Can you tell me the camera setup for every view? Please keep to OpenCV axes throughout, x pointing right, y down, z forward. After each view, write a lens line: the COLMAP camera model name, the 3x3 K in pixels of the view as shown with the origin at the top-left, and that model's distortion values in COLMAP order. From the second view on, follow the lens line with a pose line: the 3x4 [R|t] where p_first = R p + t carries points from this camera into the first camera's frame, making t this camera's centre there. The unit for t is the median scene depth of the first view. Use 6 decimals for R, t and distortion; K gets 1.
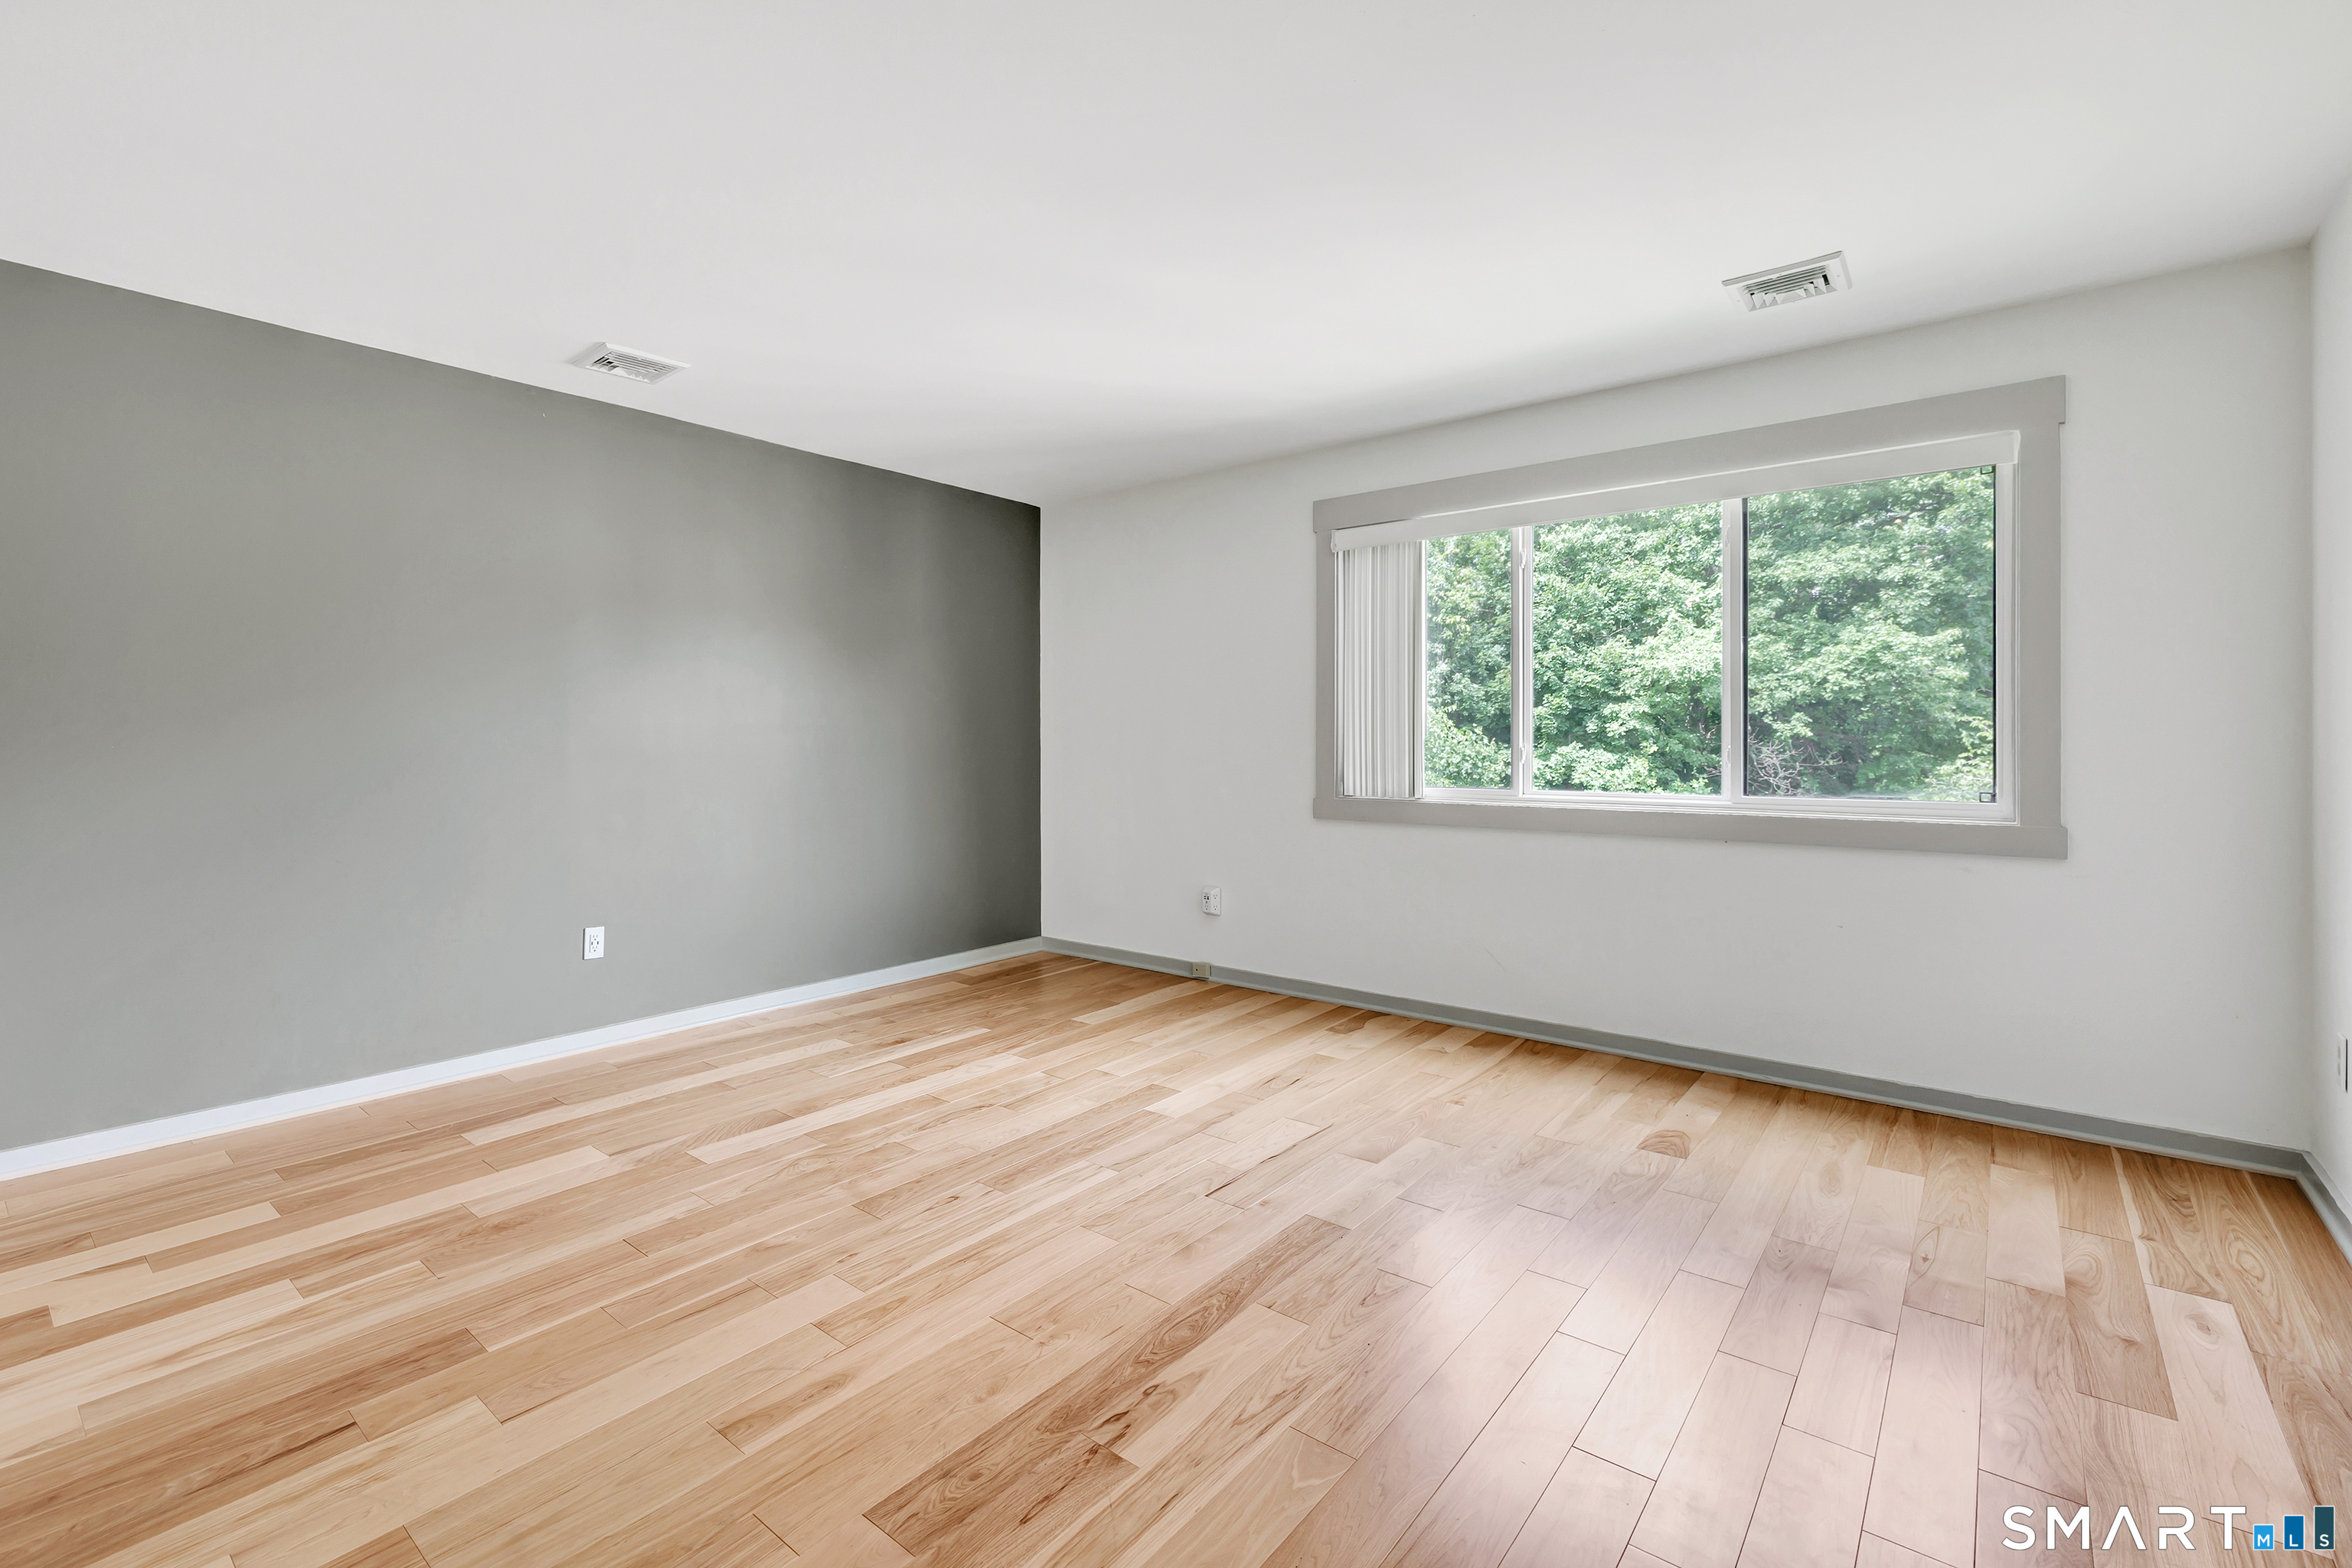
lens RADIAL K [[1054.0, 0, 1078.9], [0, 1054.0, 746.6], [0, 0, 1]] dist [0.002022, 0.000127]
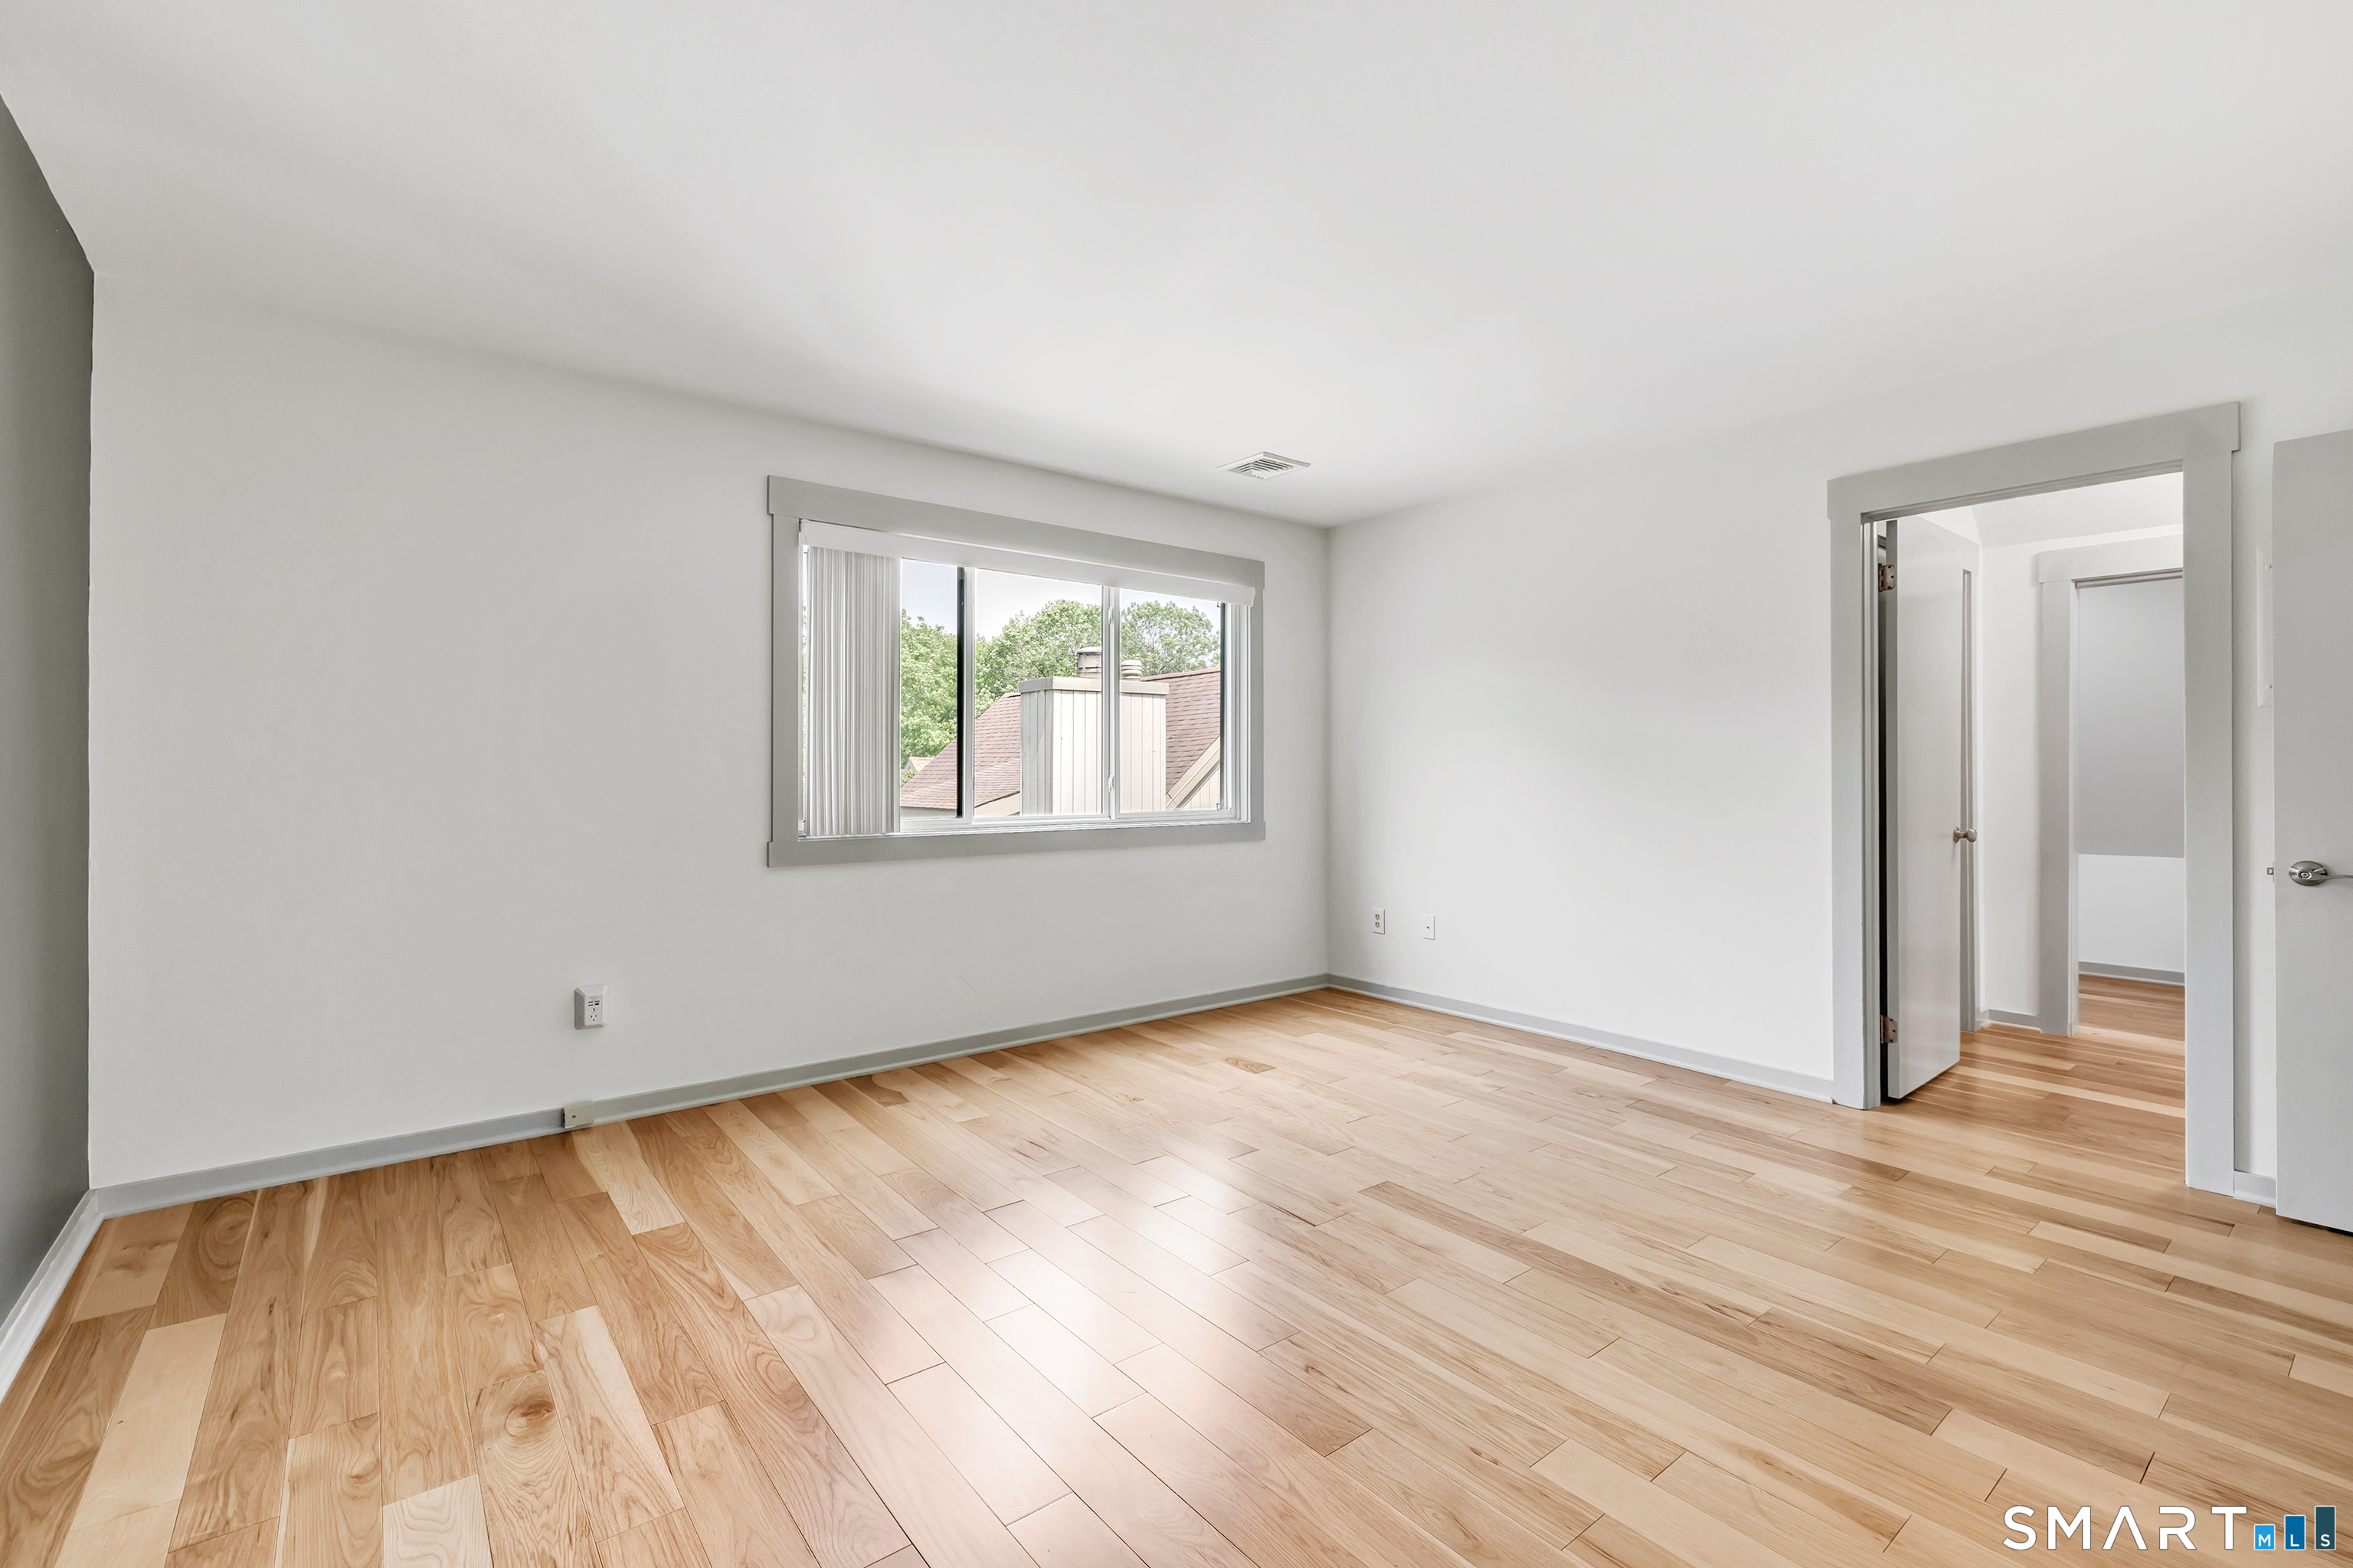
lens RADIAL K [[1054.3, 0, 1165.5], [0, 1054.3, 759.0], [0, 0, 1]] dist [0.001993, 0.000590]
pose [[0.175451, 0.003094, 0.984483, -0.788680], [0.007335, 0.999963, -0.004450, -0.015112], [-0.984461, 0.008002, 0.175422, 0.842240]]
